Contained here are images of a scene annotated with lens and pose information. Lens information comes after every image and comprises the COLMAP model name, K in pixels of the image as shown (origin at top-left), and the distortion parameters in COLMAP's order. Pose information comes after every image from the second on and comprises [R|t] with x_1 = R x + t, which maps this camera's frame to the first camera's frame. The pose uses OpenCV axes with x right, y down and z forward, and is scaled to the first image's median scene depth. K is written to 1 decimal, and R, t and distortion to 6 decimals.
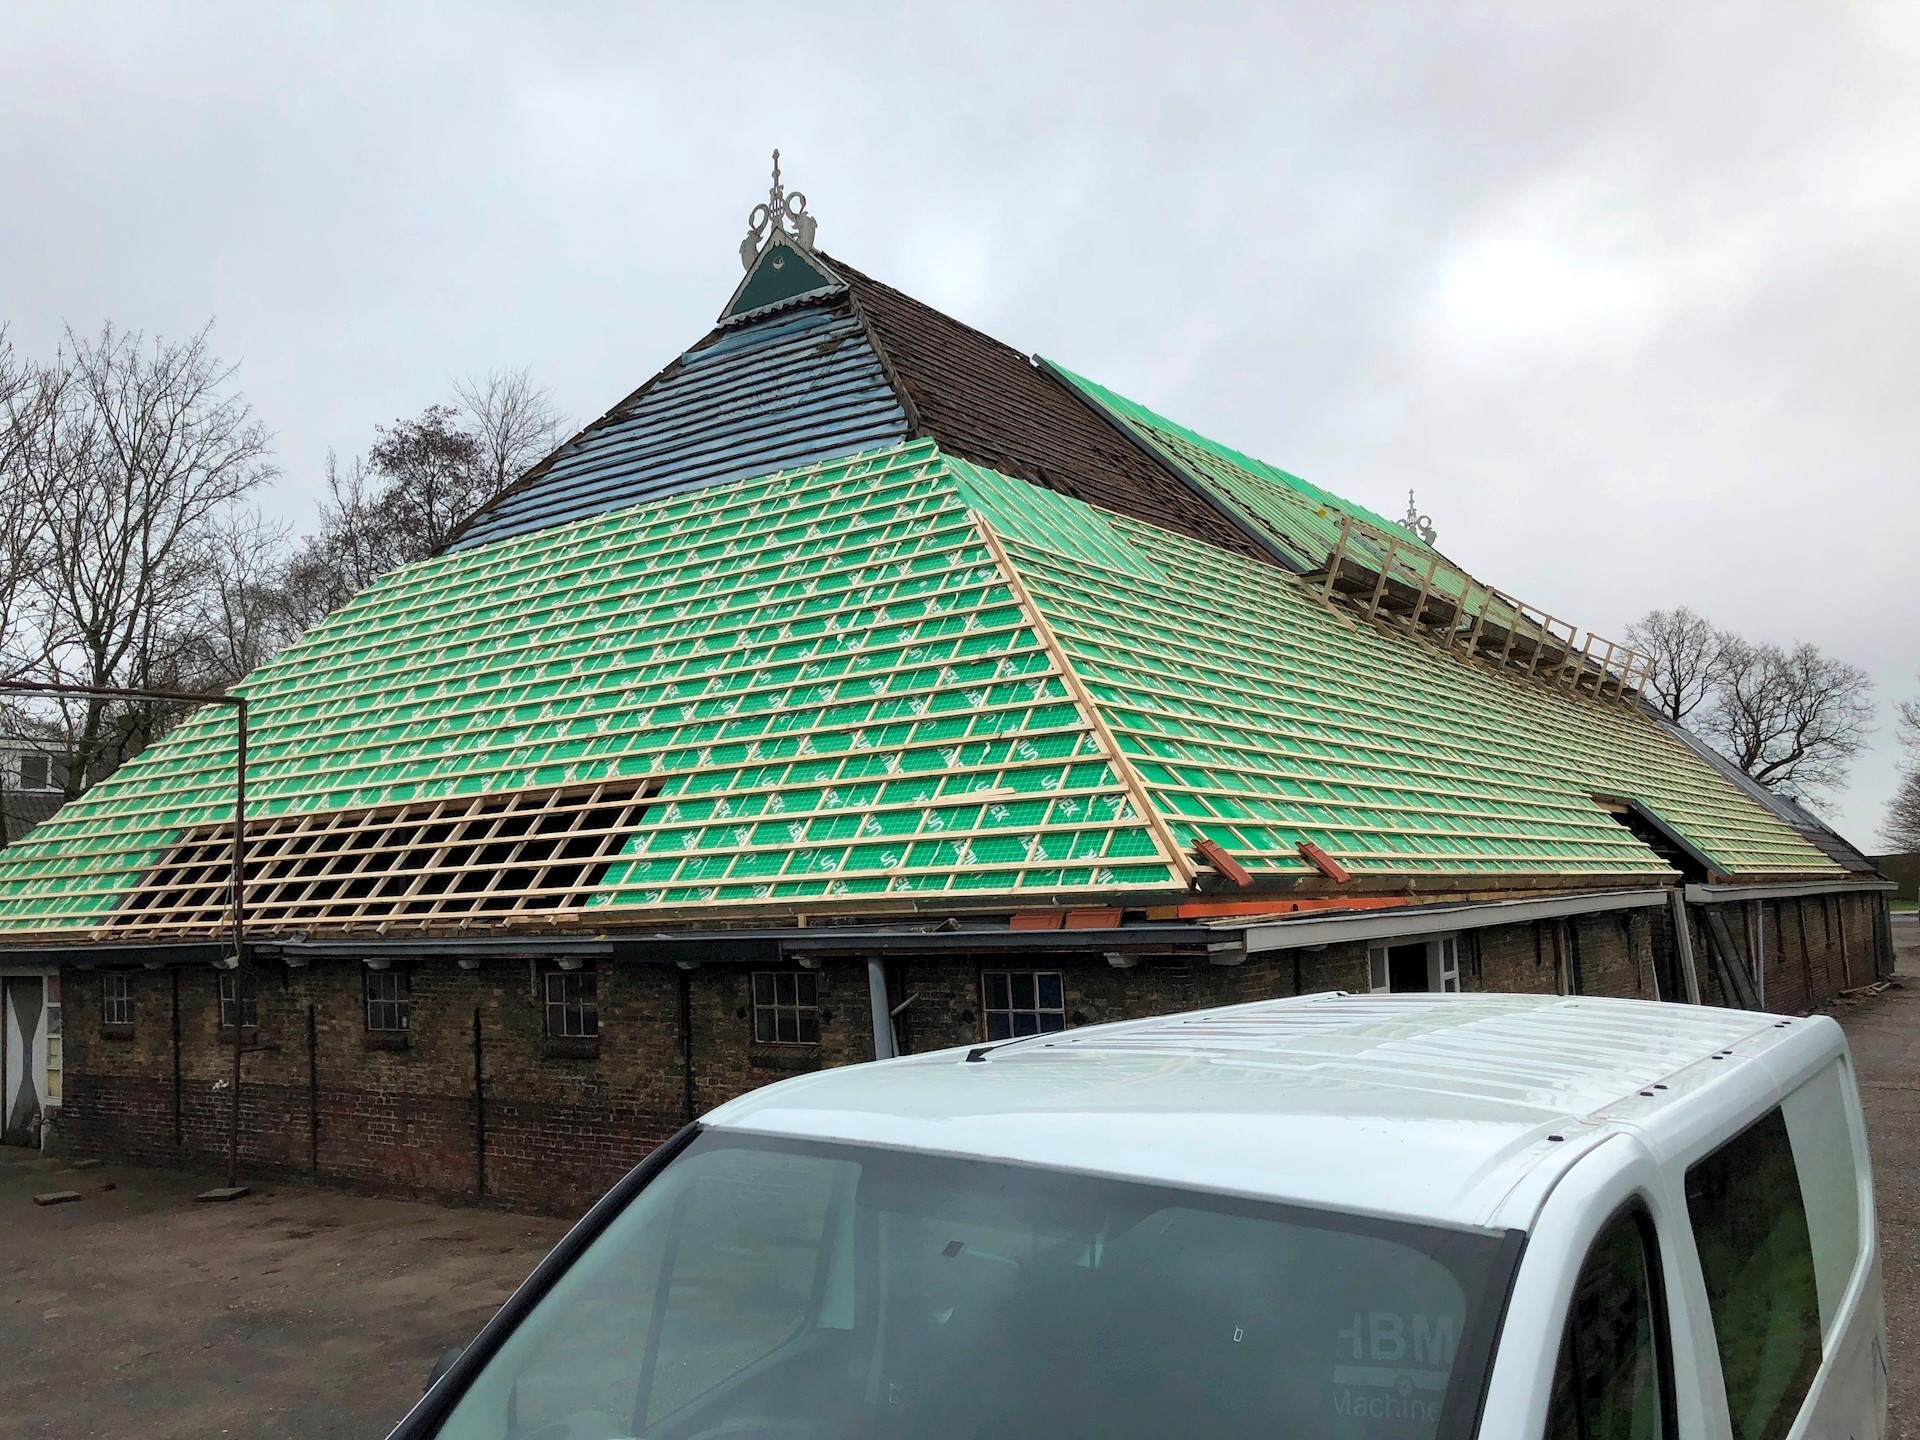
lens RADIAL K [[1590.0, 0, 951.2], [0, 1590.0, 722.6], [0, 0, 1]] dist [0.034797, -0.008998]
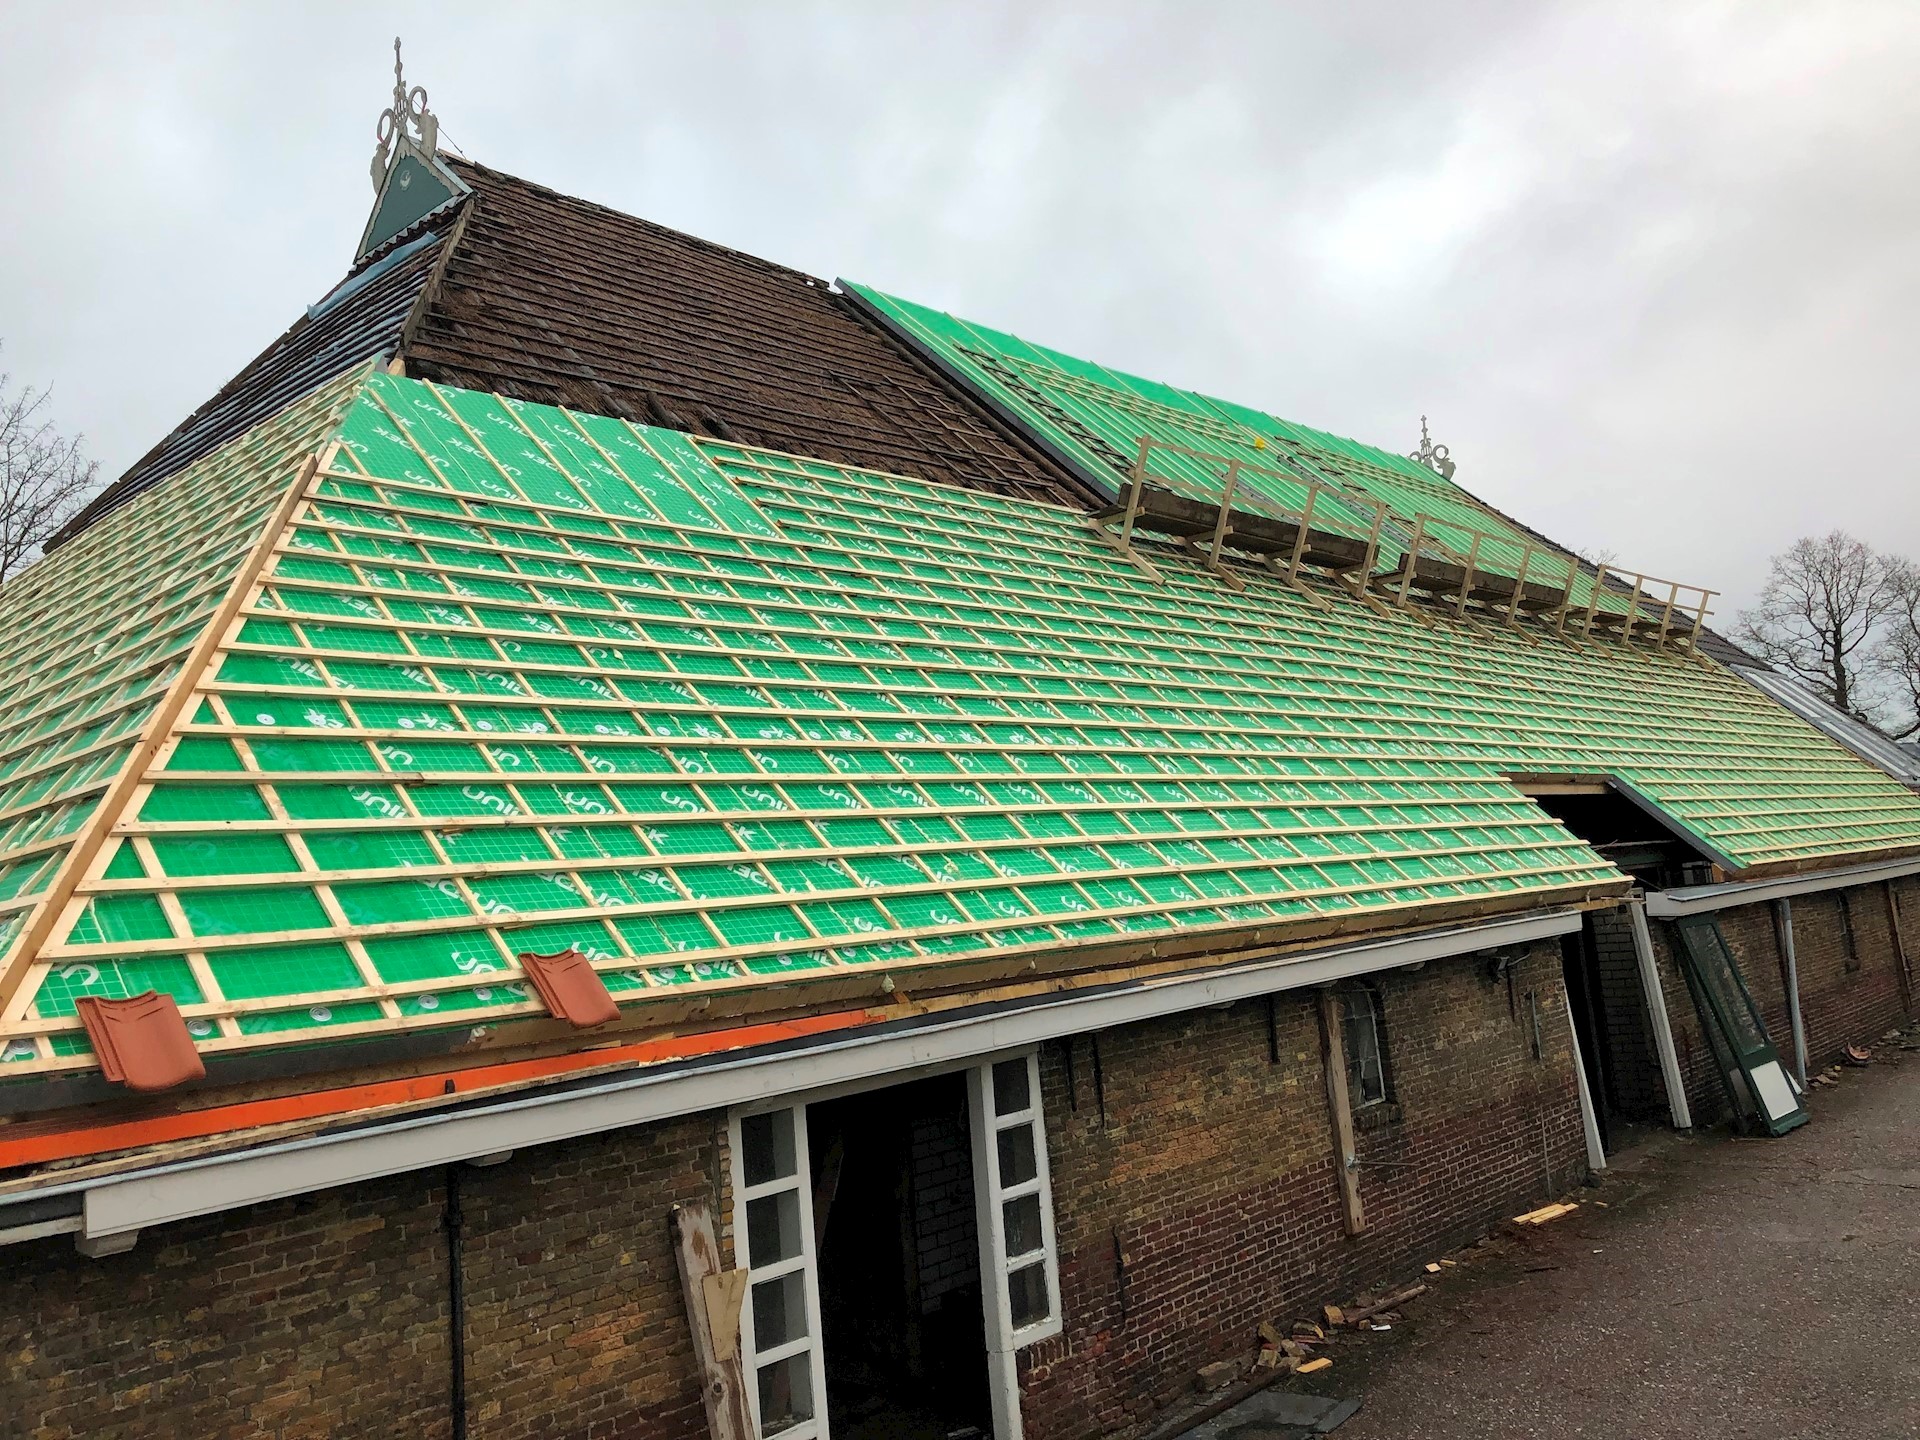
lens RADIAL K [[1590.0, 0, 968.2], [0, 1590.0, 713.4], [0, 0, 1]] dist [0.034797, -0.008998]
pose [[0.991781, -0.074754, -0.103841, 0.221562], [0.074153, 0.997200, -0.009641, 0.003802], [0.104271, 0.001862, 0.994547, 0.231196]]
